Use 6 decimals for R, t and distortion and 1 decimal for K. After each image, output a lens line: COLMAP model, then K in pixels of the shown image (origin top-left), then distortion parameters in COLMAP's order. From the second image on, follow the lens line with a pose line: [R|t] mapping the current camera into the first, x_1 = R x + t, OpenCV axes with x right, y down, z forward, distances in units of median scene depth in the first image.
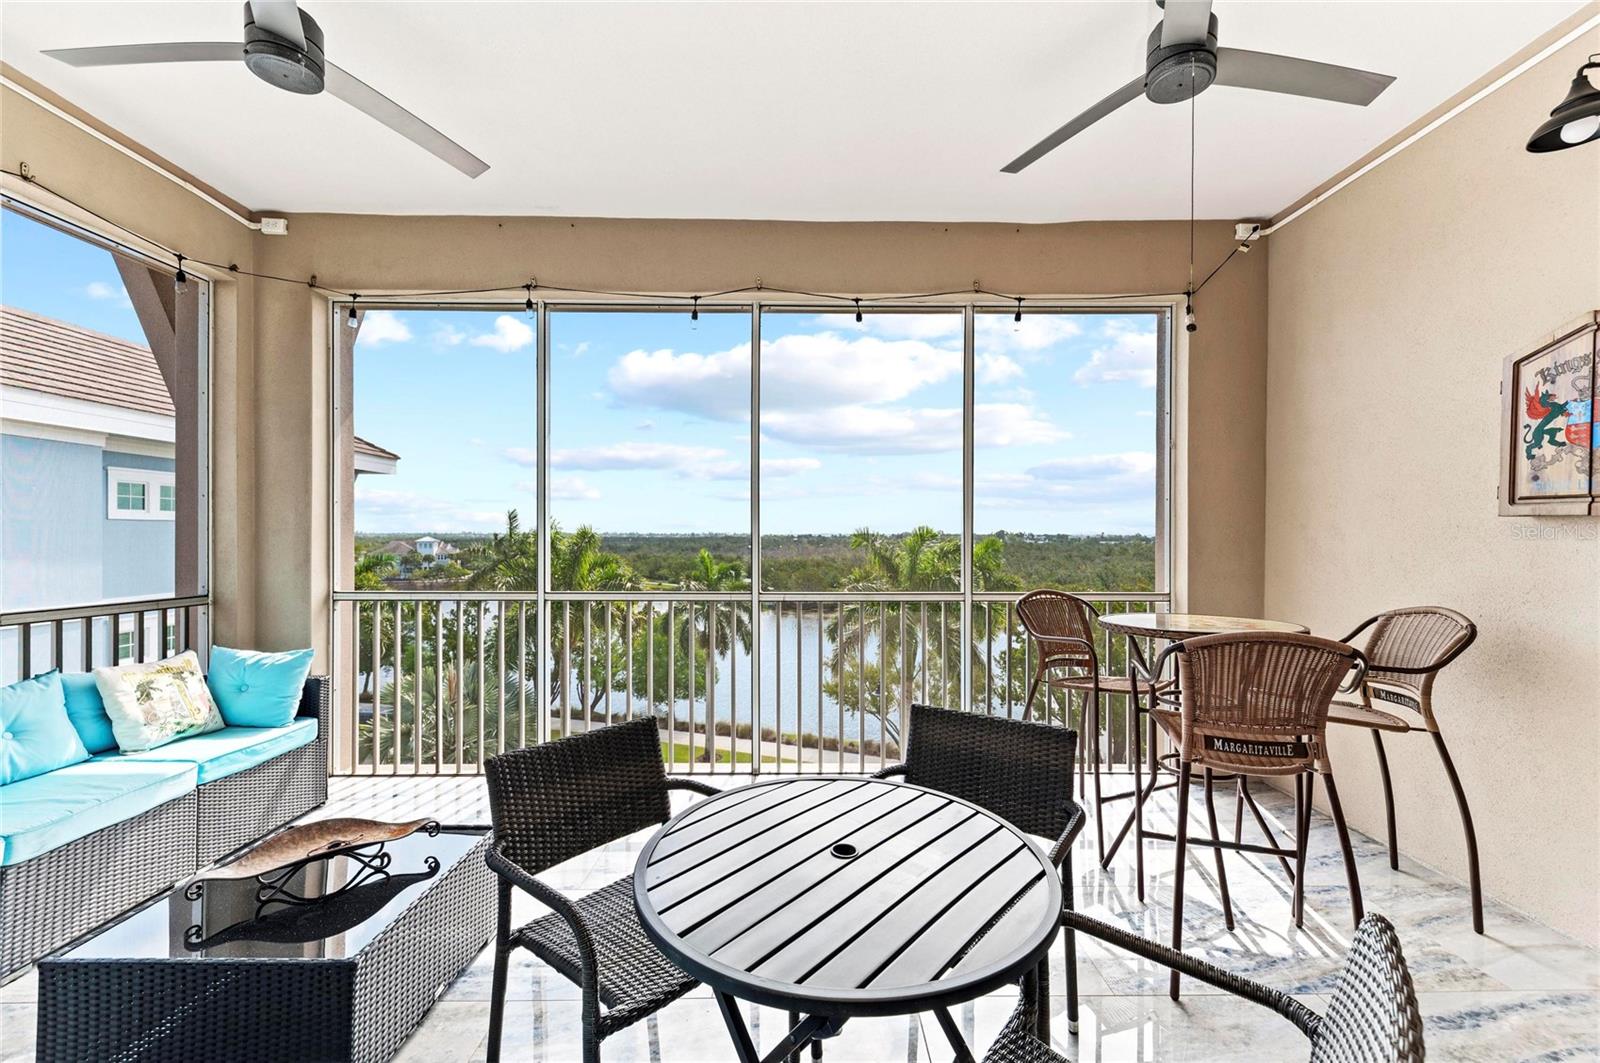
lens RADIAL K [[630.9, 0, 805.6], [0, 630.9, 536.2], [0, 0, 1]] dist [0.011665, -0.005377]
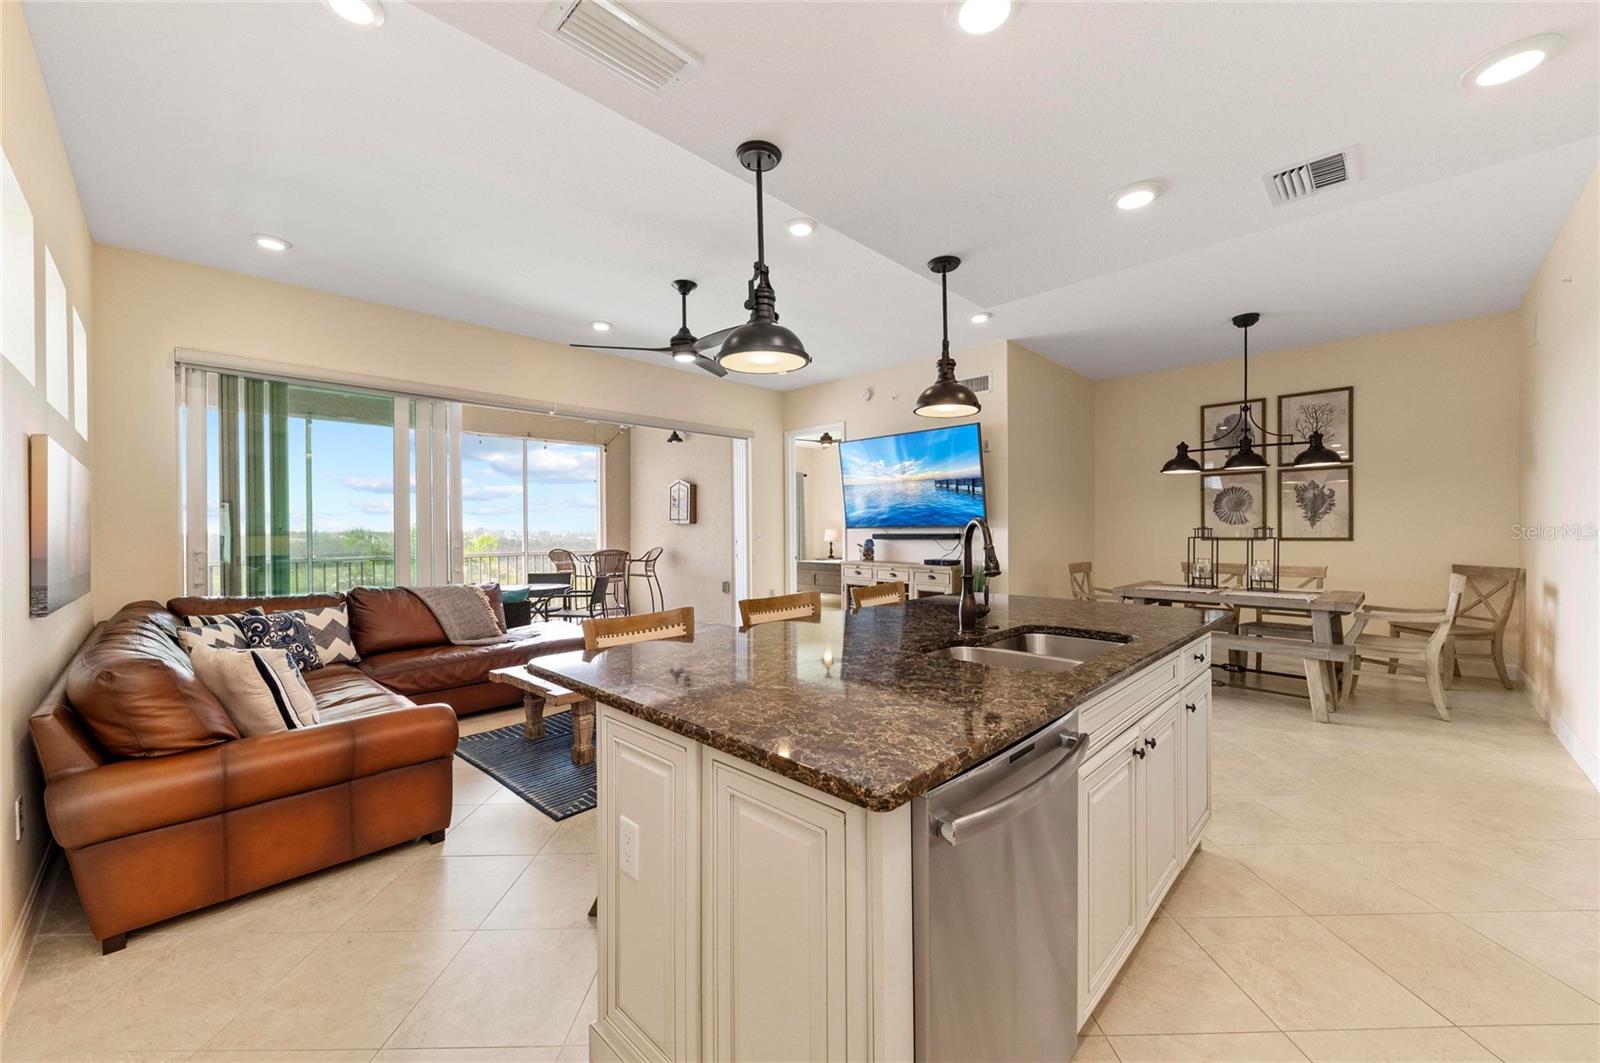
lens RADIAL K [[609.0, 0, 804.7], [0, 609.0, 534.0], [0, 0, 1]] dist [0.008696, -0.002600]
pose [[0.709896, -0.014813, 0.704151, -0.726636], [0.012506, 0.999886, 0.008427, 0.010833], [-0.704195, 0.002823, 0.710001, -1.644662]]
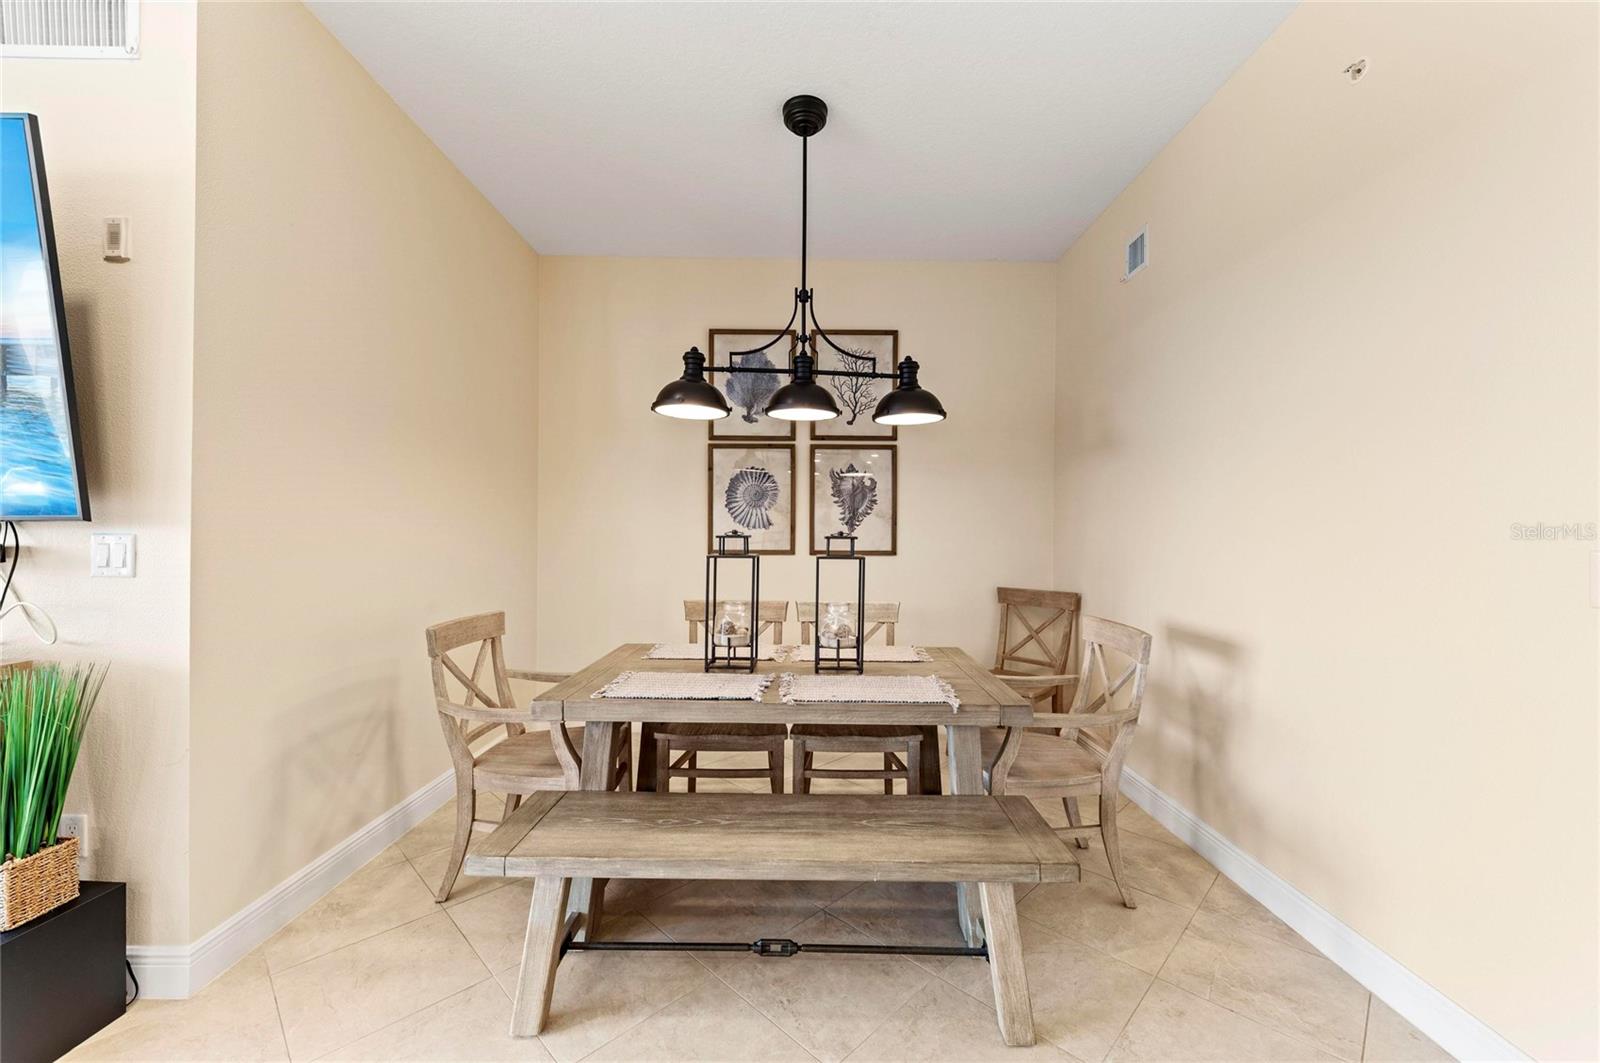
lens RADIAL K [[630.9, 0, 806.7], [0, 630.9, 529.9], [0, 0, 1]] dist [0.011665, -0.005377]
pose [[0.006296, 0.002878, 0.999976, 0.334383], [-0.002597, 0.999993, -0.002862, 0.018261], [-0.999977, -0.002579, 0.006304, -1.350889]]
